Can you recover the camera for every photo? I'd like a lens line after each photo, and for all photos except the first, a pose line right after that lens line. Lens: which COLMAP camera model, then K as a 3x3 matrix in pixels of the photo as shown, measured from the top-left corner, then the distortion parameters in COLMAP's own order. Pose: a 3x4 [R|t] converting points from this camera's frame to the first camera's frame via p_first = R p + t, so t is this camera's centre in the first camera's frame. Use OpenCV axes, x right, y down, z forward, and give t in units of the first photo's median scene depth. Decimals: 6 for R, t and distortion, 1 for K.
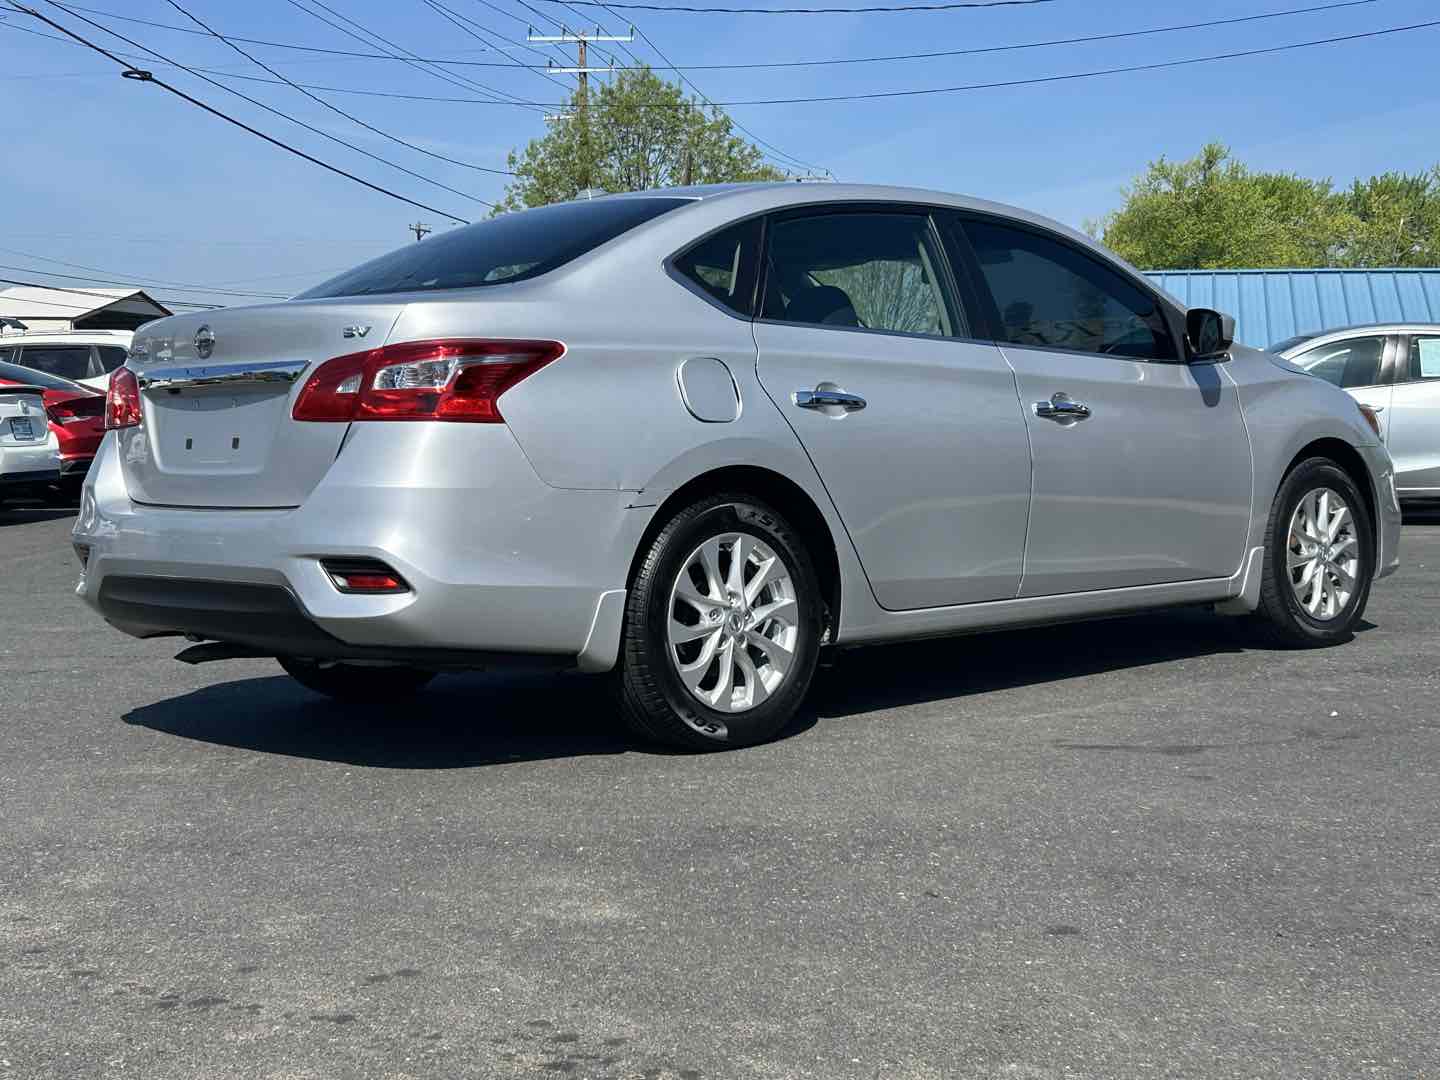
lens RADIAL K [[2094.6, 0, 749.8], [0, 2094.6, 544.2], [0, 0, 1]] dist [0.108604, -0.014399]
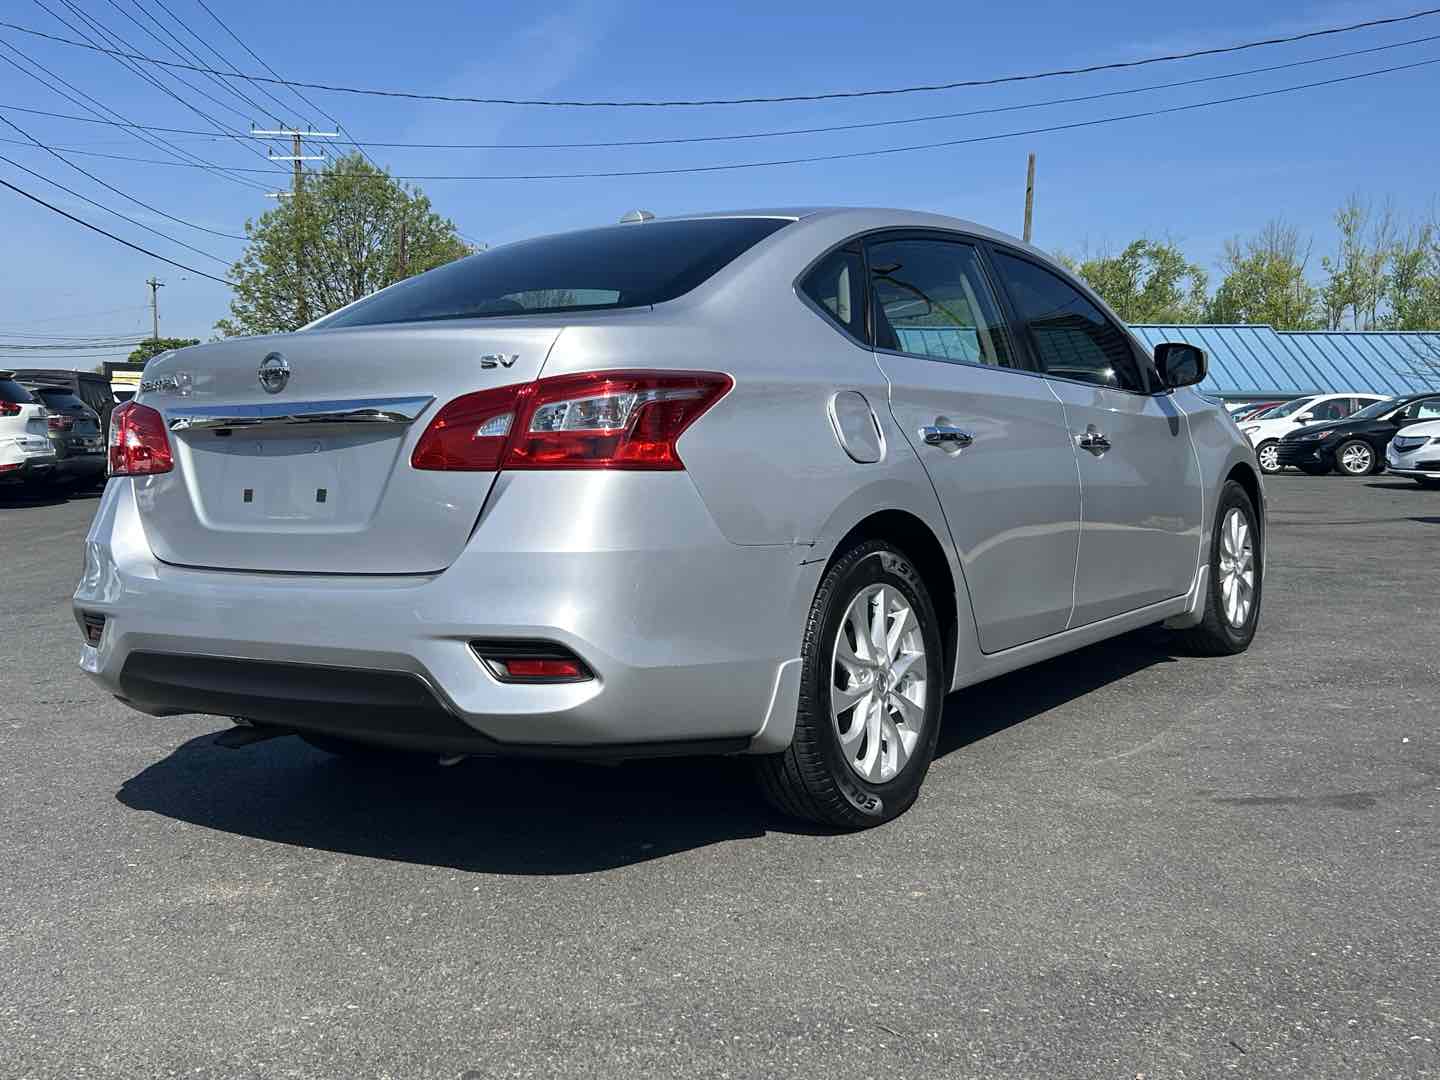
lens RADIAL K [[1517.5, 0, 720.0], [0, 1517.5, 540.0], [0, 0, 1]] dist [0.073966, -0.014664]
pose [[0.977732, -0.021456, 0.208760, -0.212667], [0.019005, 0.999725, 0.013740, -0.035031], [-0.208997, -0.009467, 0.977870, 0.372852]]
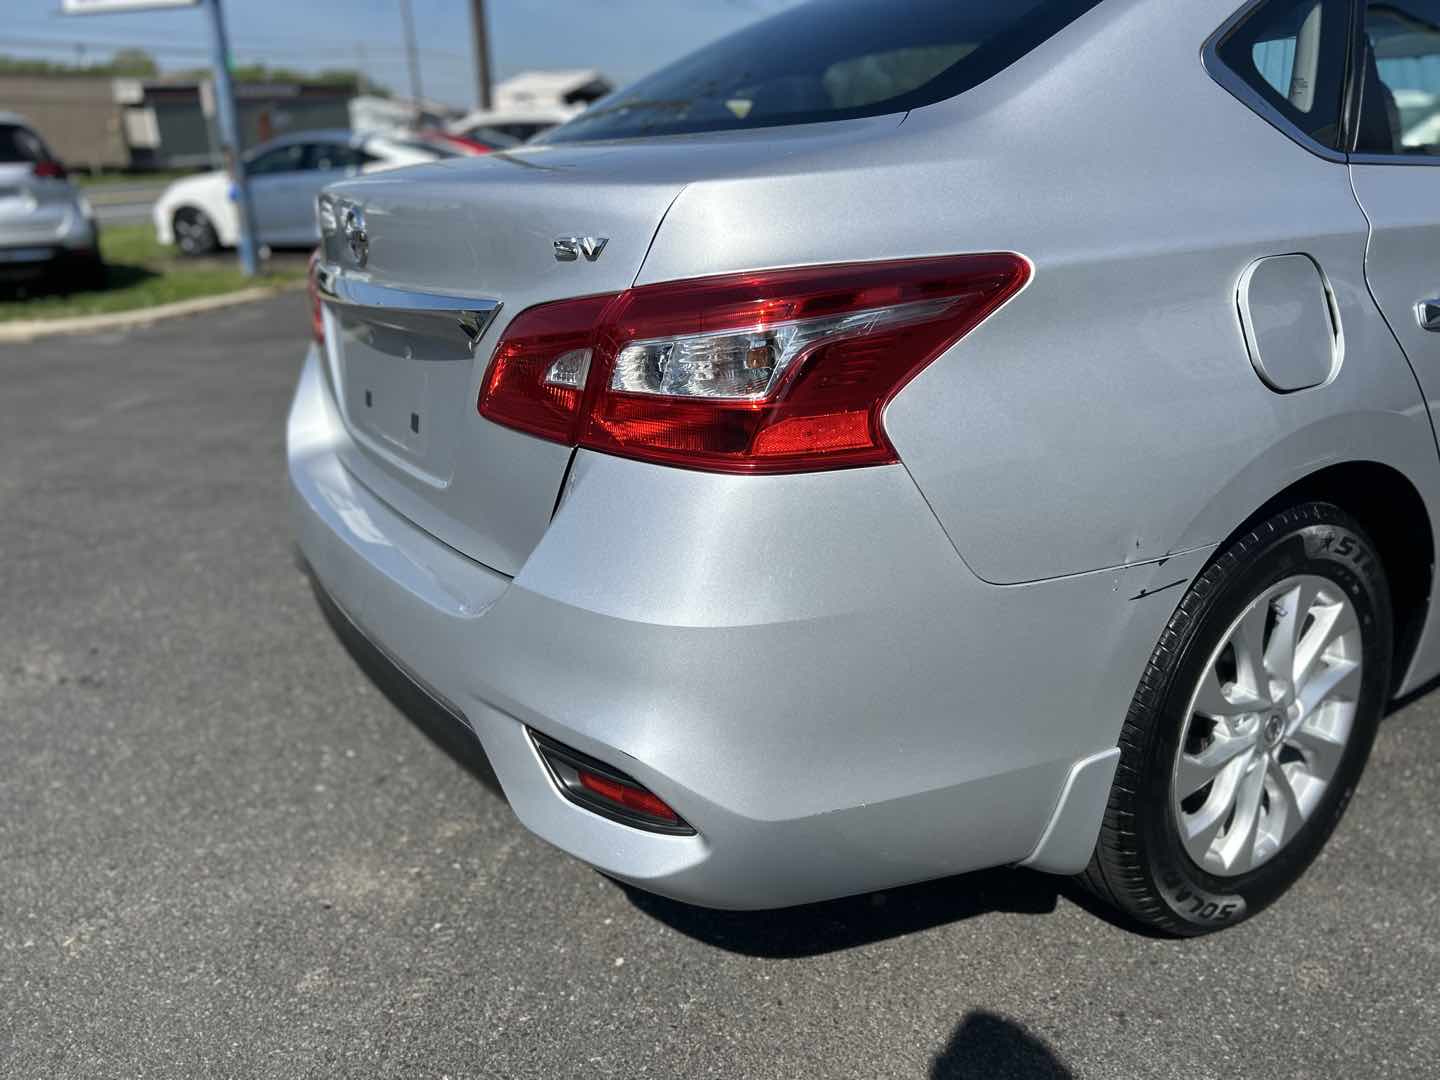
lens RADIAL K [[1094.9, 0, 720.0], [0, 1094.9, 540.0], [0, 0, 1]] dist [0.002909, -0.002160]
pose [[0.982519, 0.036819, -0.182487, -0.103002], [0.018187, 0.956575, 0.290917, -0.101735], [0.185273, -0.289151, 0.939184, 0.710380]]
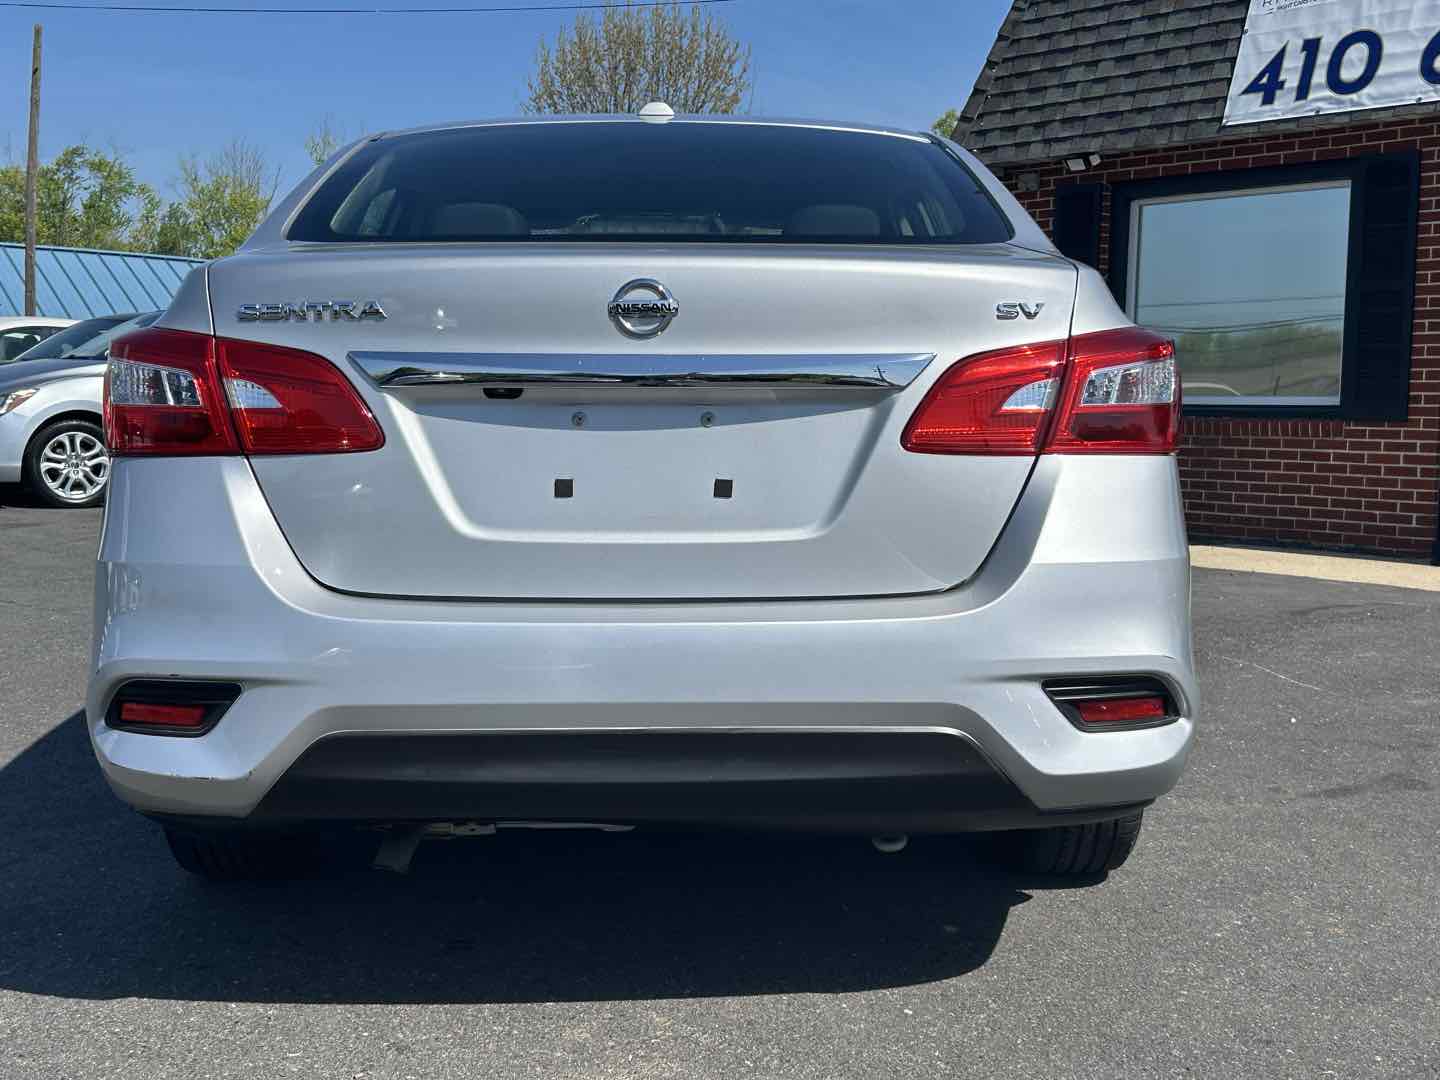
lens RADIAL K [[1826.6, 0, 720.0], [0, 1826.6, 540.0], [0, 0, 1]] dist [0.080371, -0.049578]
pose [[0.672159, -0.048001, 0.738849, -0.607251], [0.026142, 0.998813, 0.041108, -0.053593], [-0.739945, -0.008316, 0.672616, 0.652175]]
